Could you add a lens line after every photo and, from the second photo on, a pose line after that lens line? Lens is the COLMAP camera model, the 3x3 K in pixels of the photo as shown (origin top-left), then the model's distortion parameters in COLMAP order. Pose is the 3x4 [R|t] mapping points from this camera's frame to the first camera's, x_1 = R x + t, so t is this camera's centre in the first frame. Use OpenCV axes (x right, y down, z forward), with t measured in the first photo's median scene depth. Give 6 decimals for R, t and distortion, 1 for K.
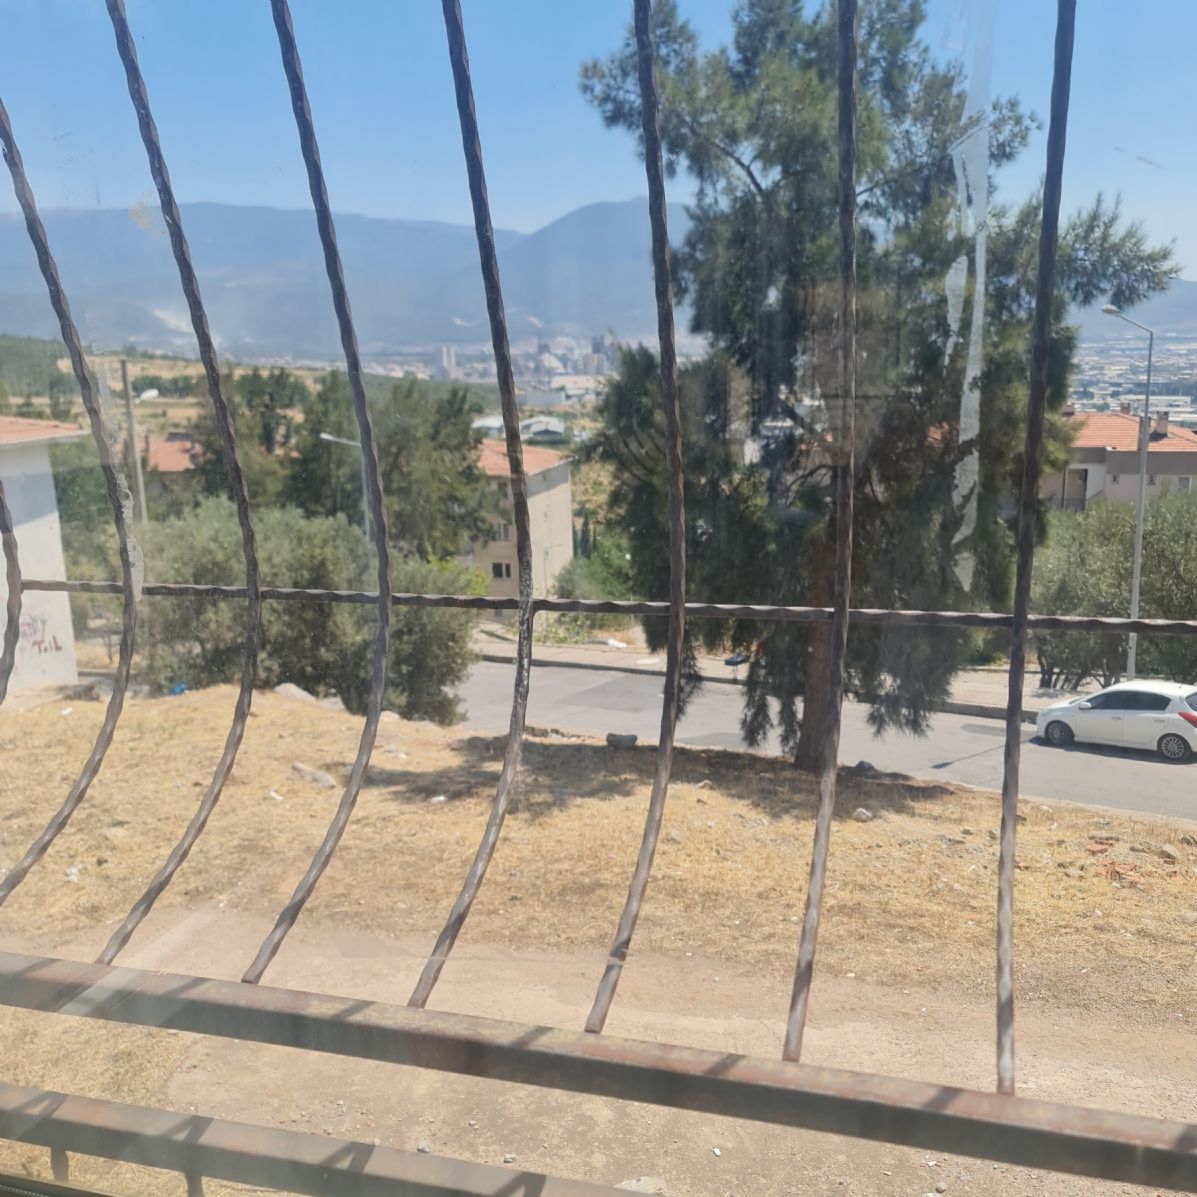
lens RADIAL K [[1174.4, 0, 597.2], [0, 1174.4, 598.6], [0, 0, 1]] dist [0.052056, 0.000000]
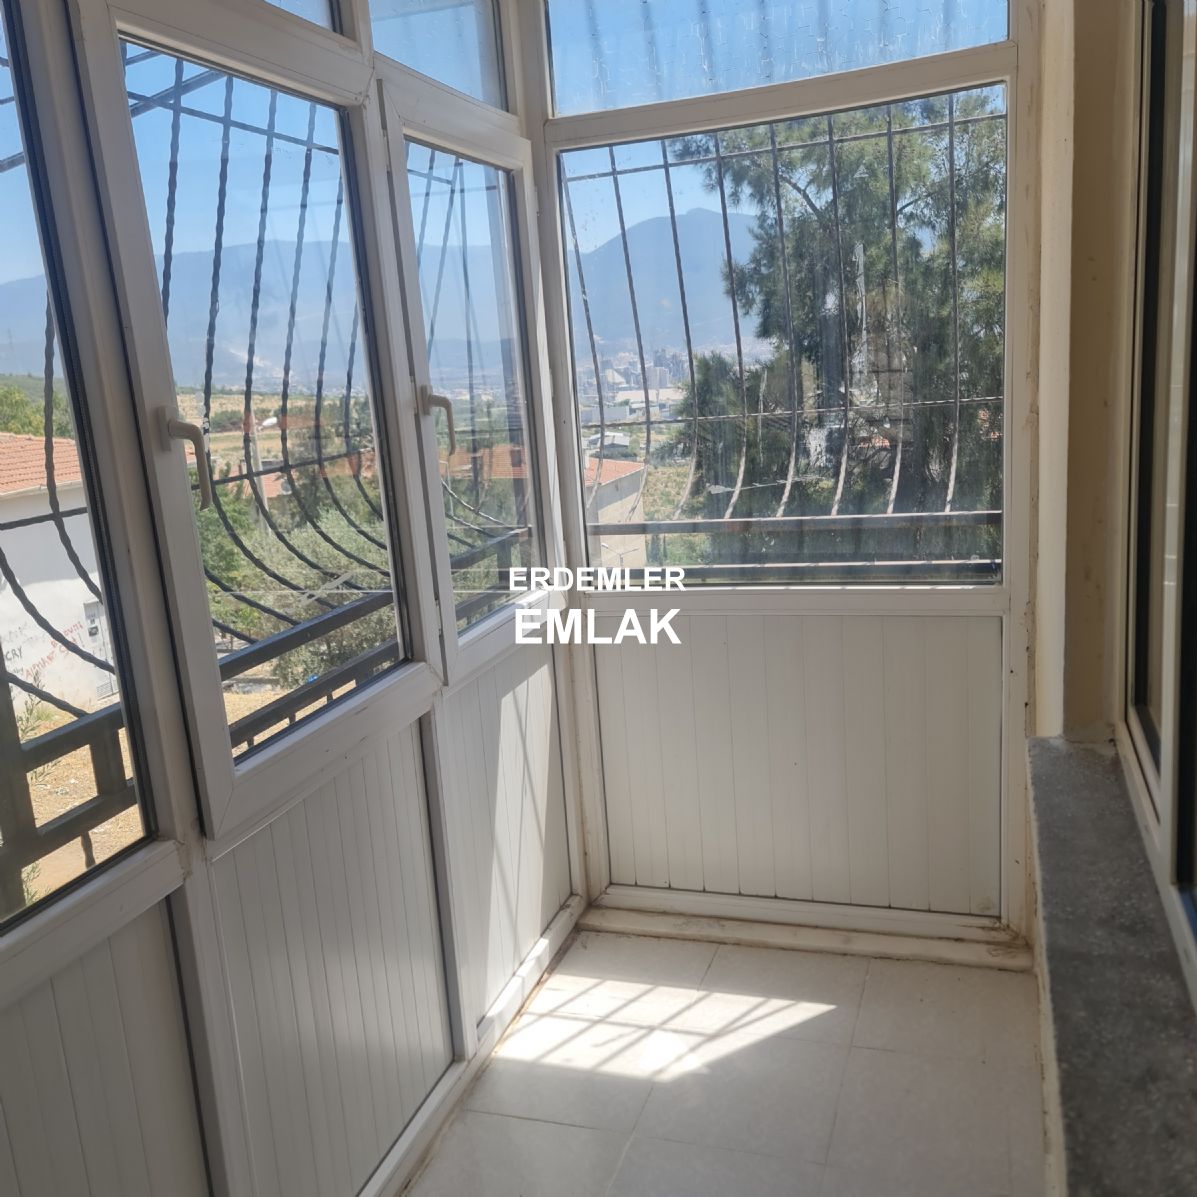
lens RADIAL K [[1174.4, 0, 599.0], [0, 1174.4, 597.6], [0, 0, 1]] dist [0.052056, 0.000000]
pose [[0.997490, -0.042393, -0.056707, -0.020194], [0.041615, 0.999023, -0.014845, 0.033876], [0.057281, 0.012448, 0.998280, -0.137357]]
